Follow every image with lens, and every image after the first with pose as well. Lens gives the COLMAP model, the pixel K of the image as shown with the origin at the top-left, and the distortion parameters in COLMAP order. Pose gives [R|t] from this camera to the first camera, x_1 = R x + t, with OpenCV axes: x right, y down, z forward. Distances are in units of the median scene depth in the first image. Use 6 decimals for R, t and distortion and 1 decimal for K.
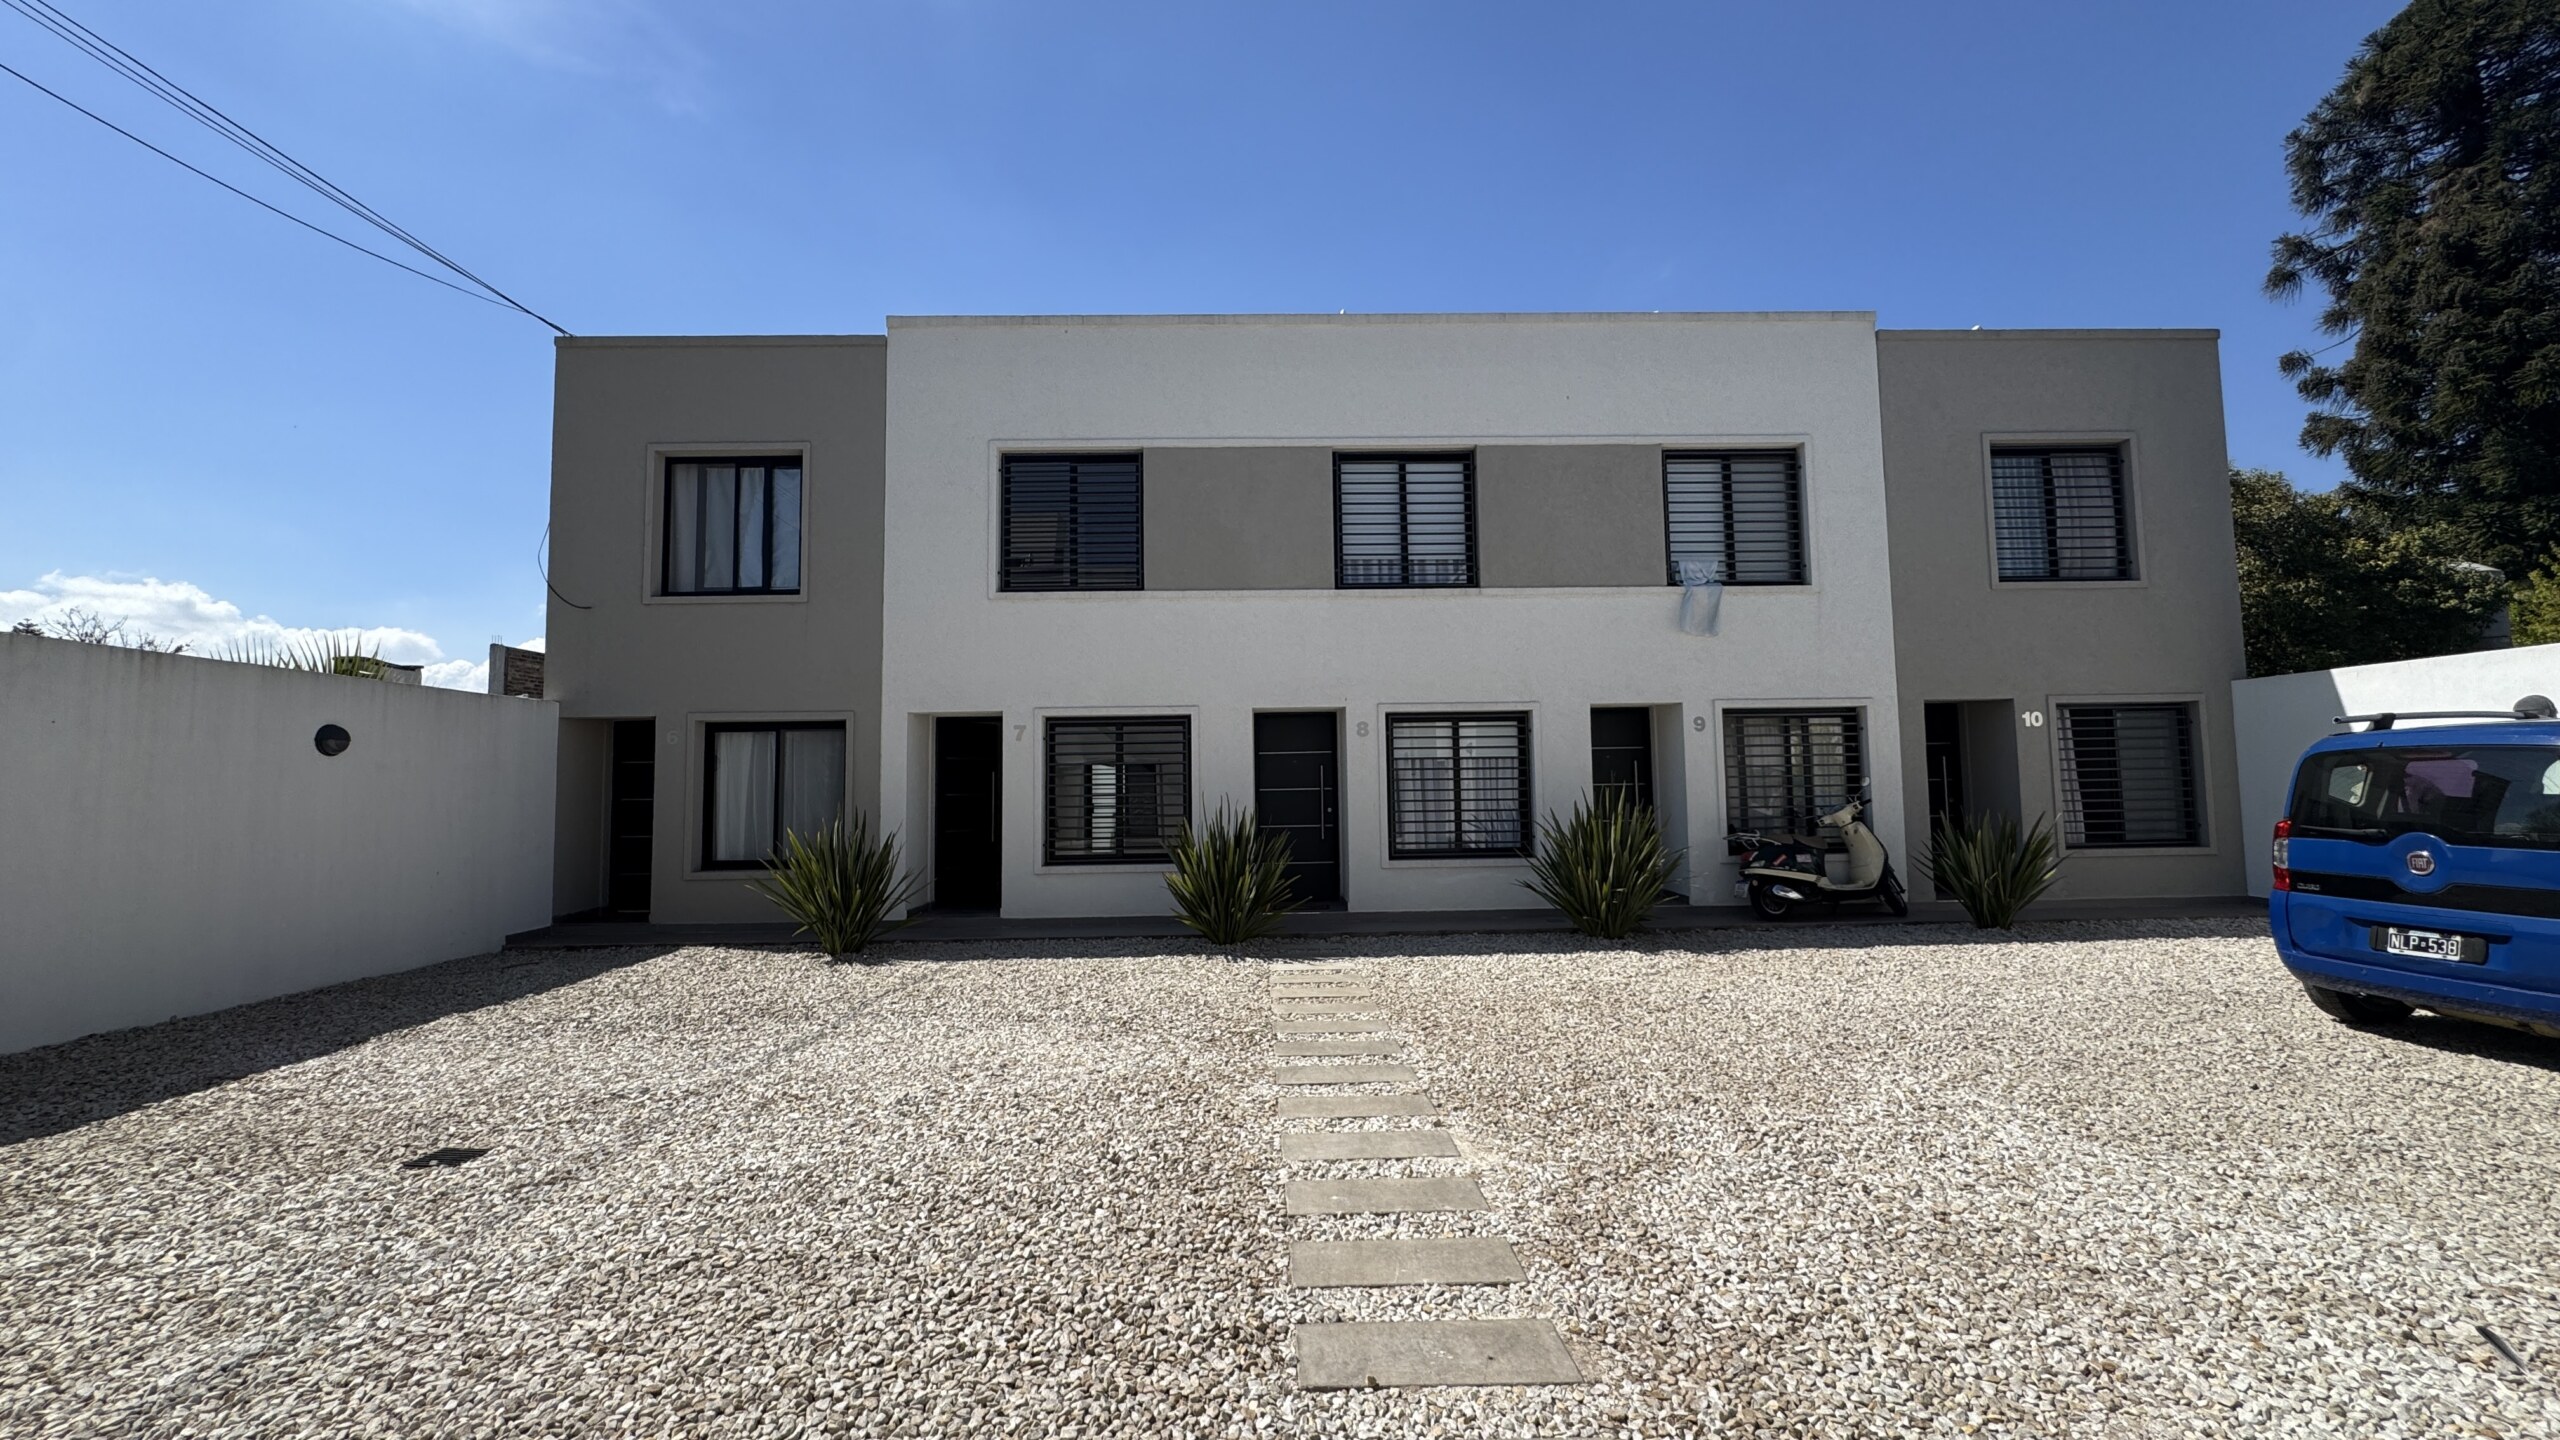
lens RADIAL K [[1021.5, 0, 1282.4], [0, 1021.5, 715.1], [0, 0, 1]] dist [-0.001121, -0.000359]
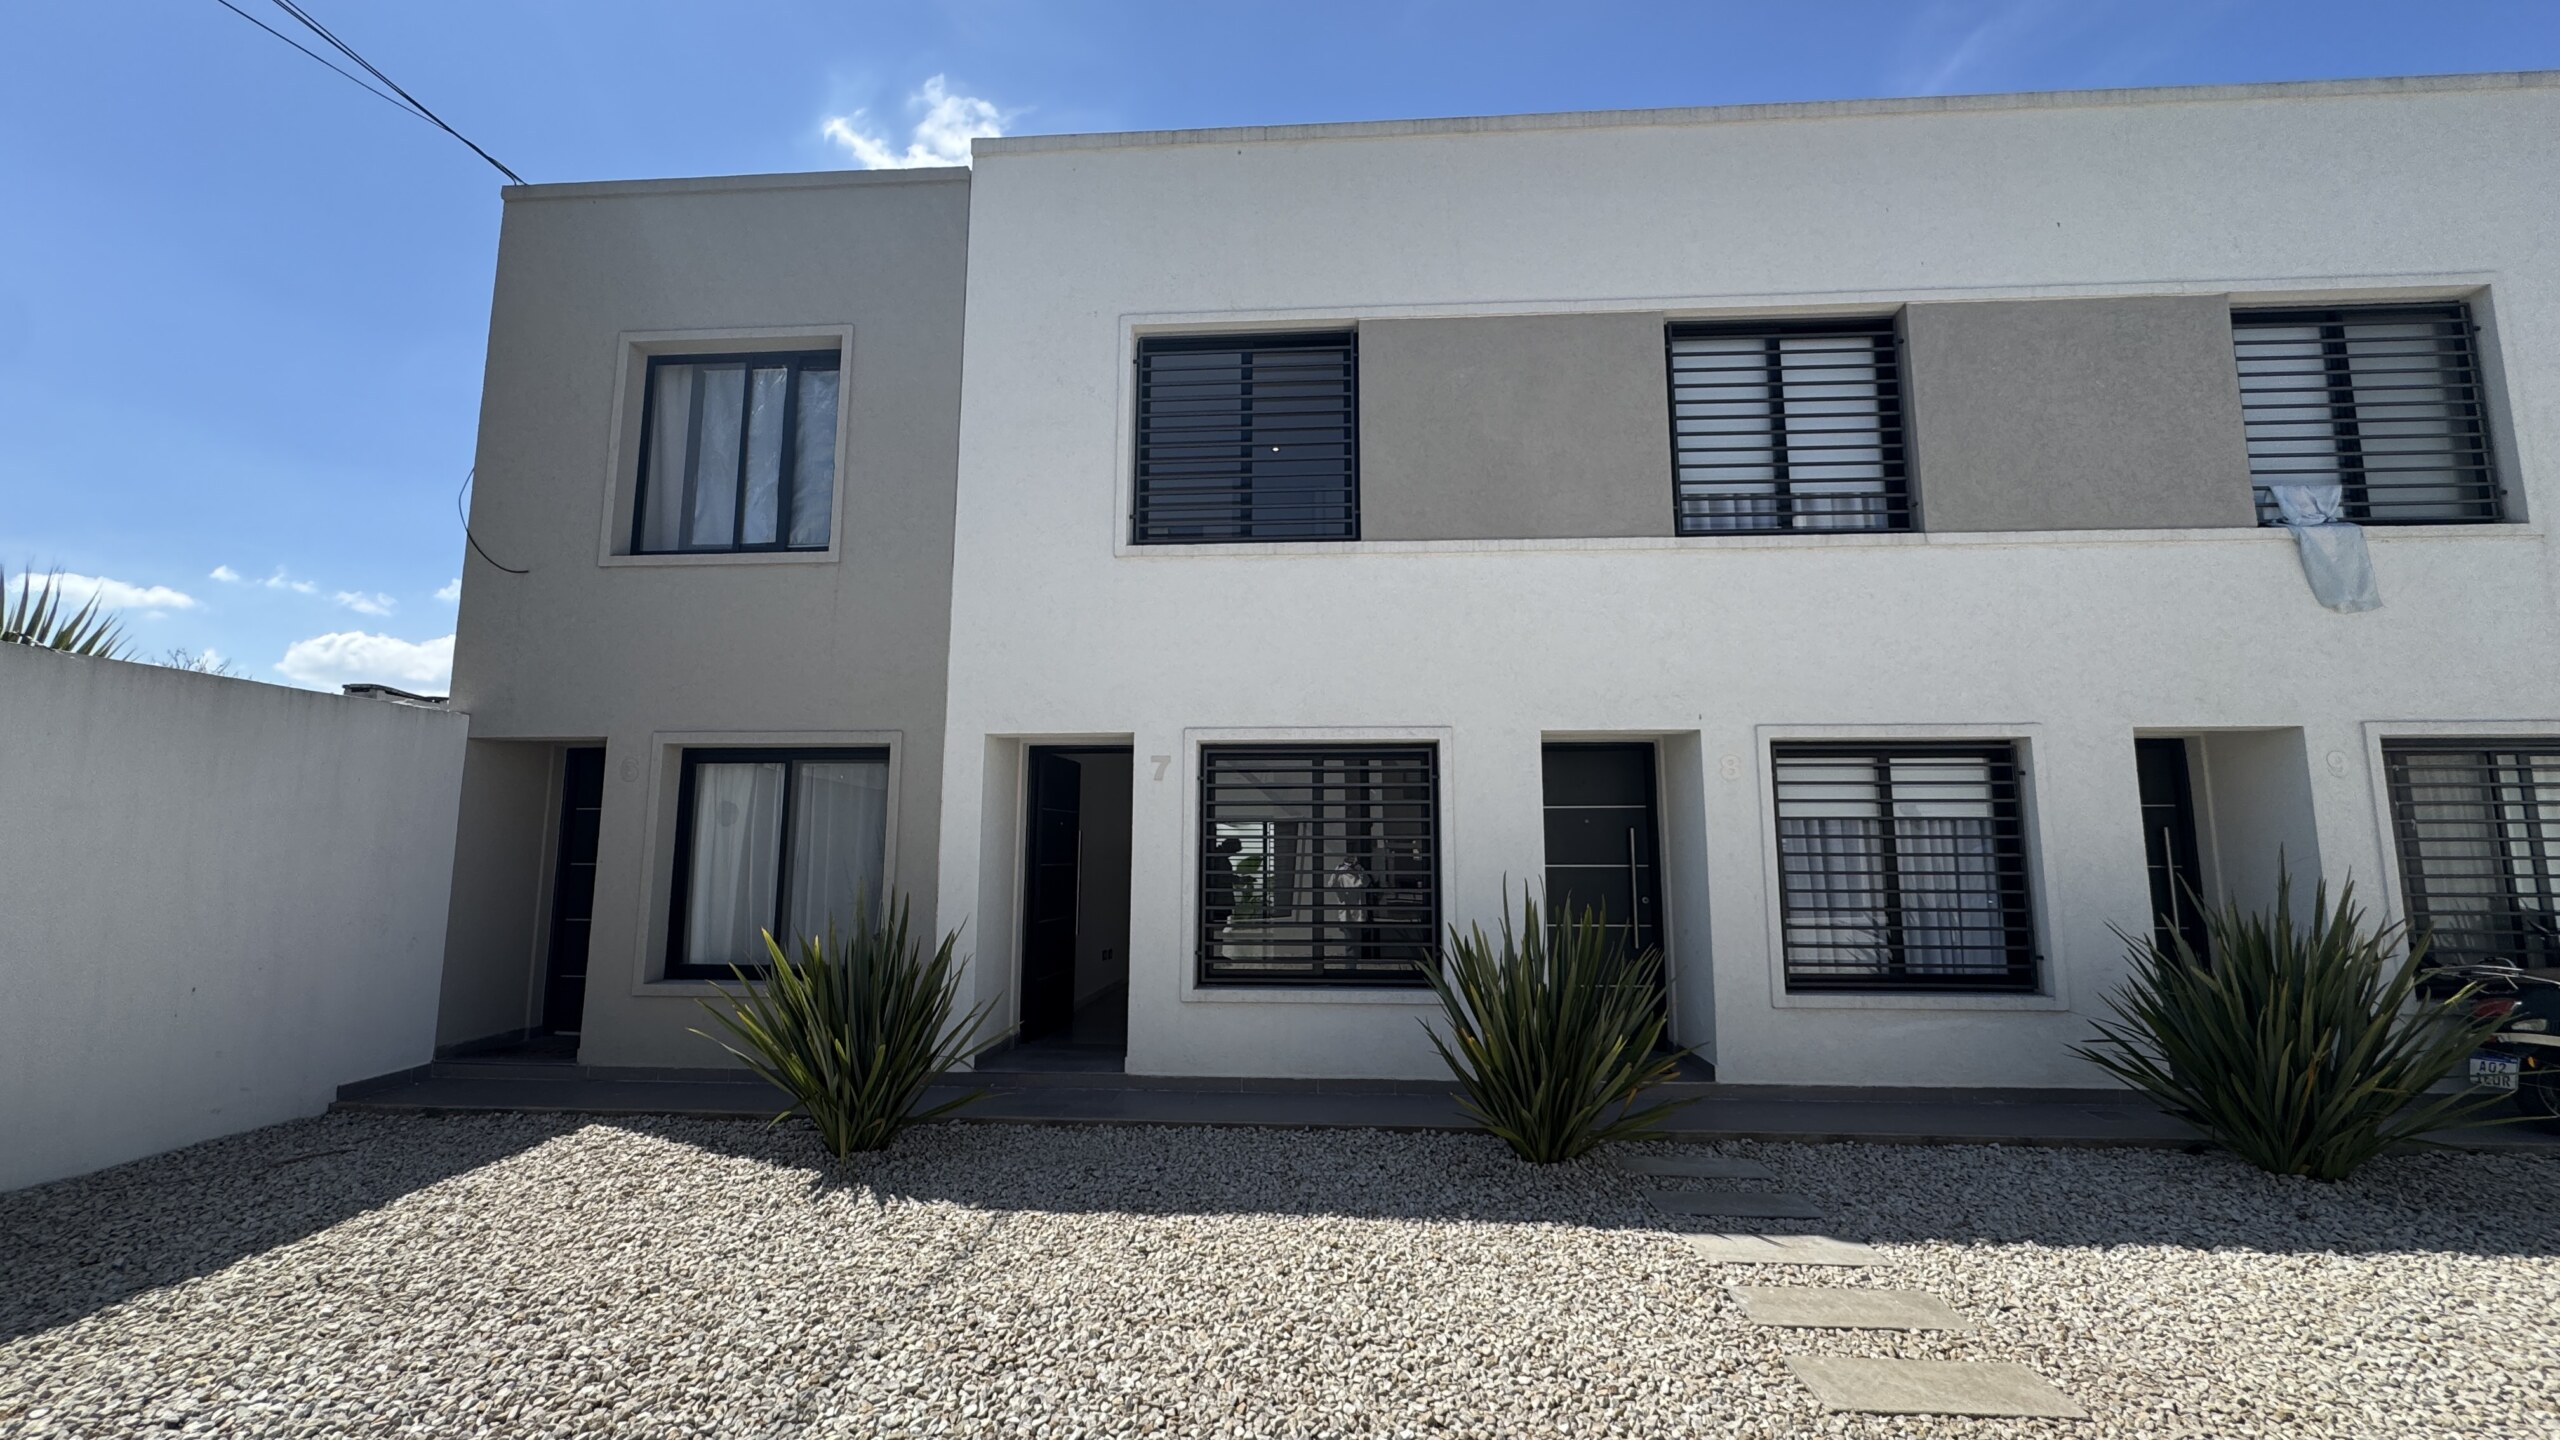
lens RADIAL K [[1021.5, 0, 1280.6], [0, 1021.5, 719.4], [0, 0, 1]] dist [-0.001121, -0.000359]
pose [[0.996037, 0.004345, -0.088834, -0.127506], [-0.009988, 0.997952, -0.063180, 0.025981], [0.088378, 0.063817, 0.994041, 0.383468]]
